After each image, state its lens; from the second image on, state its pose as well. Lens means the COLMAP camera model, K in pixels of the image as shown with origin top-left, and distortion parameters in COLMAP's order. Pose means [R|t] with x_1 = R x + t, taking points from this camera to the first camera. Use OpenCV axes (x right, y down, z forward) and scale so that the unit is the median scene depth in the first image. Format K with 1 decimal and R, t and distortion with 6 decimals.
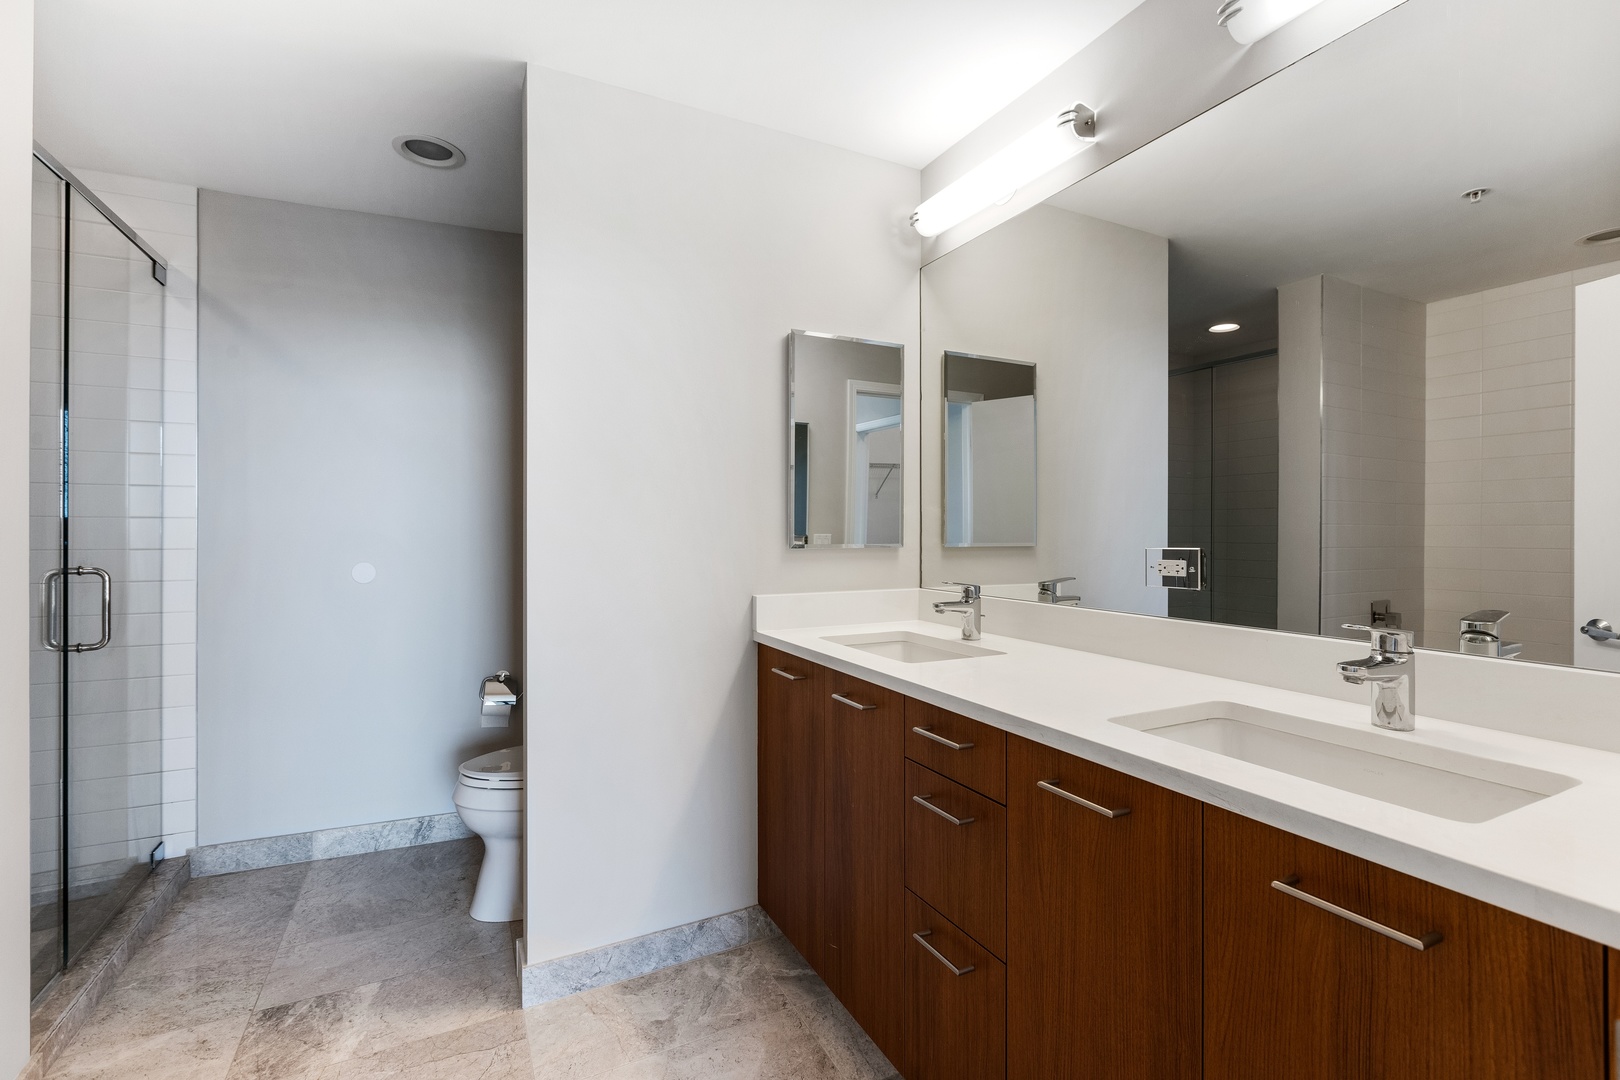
lens RADIAL K [[761.1, 0, 815.3], [0, 761.1, 541.2], [0, 0, 1]] dist [-0.000330, -0.000046]
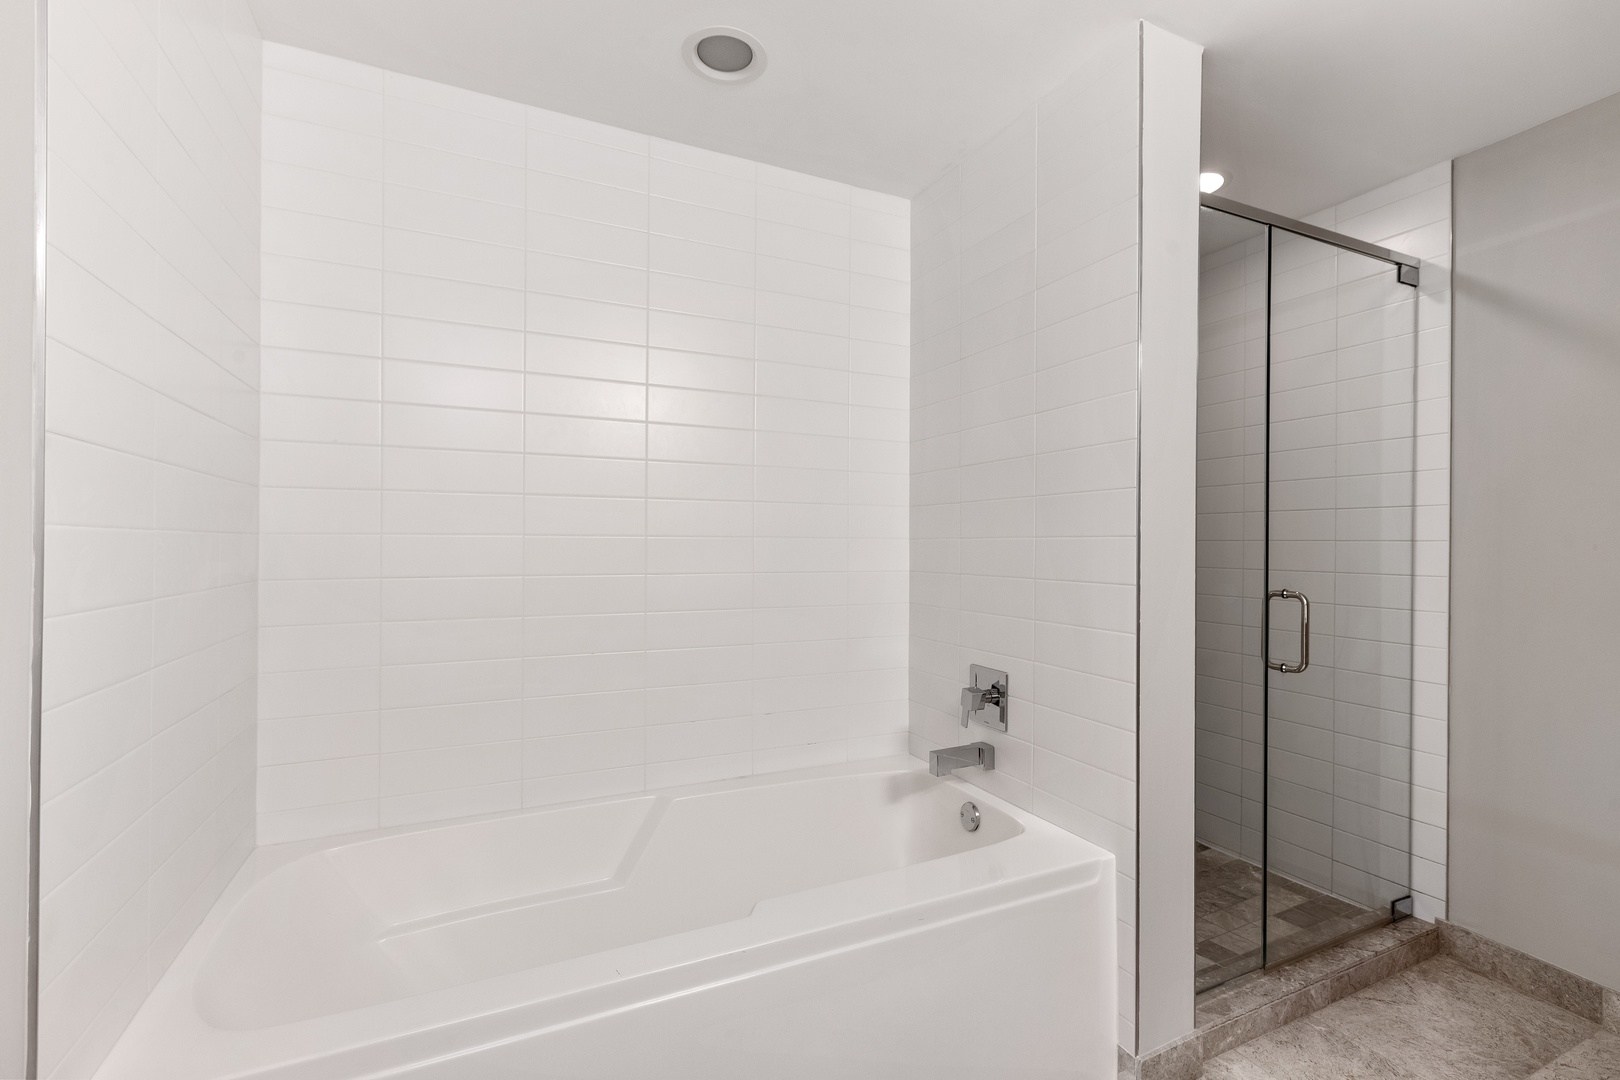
lens RADIAL K [[720.3, 0, 813.2], [0, 720.3, 541.1], [0, 0, 1]] dist [-0.000403, 0.000004]
pose [[-0.016095, -0.004242, -0.999861, 0.020324], [-0.022070, 0.999749, -0.003887, -0.011658], [0.999627, 0.022005, -0.016184, 0.310792]]
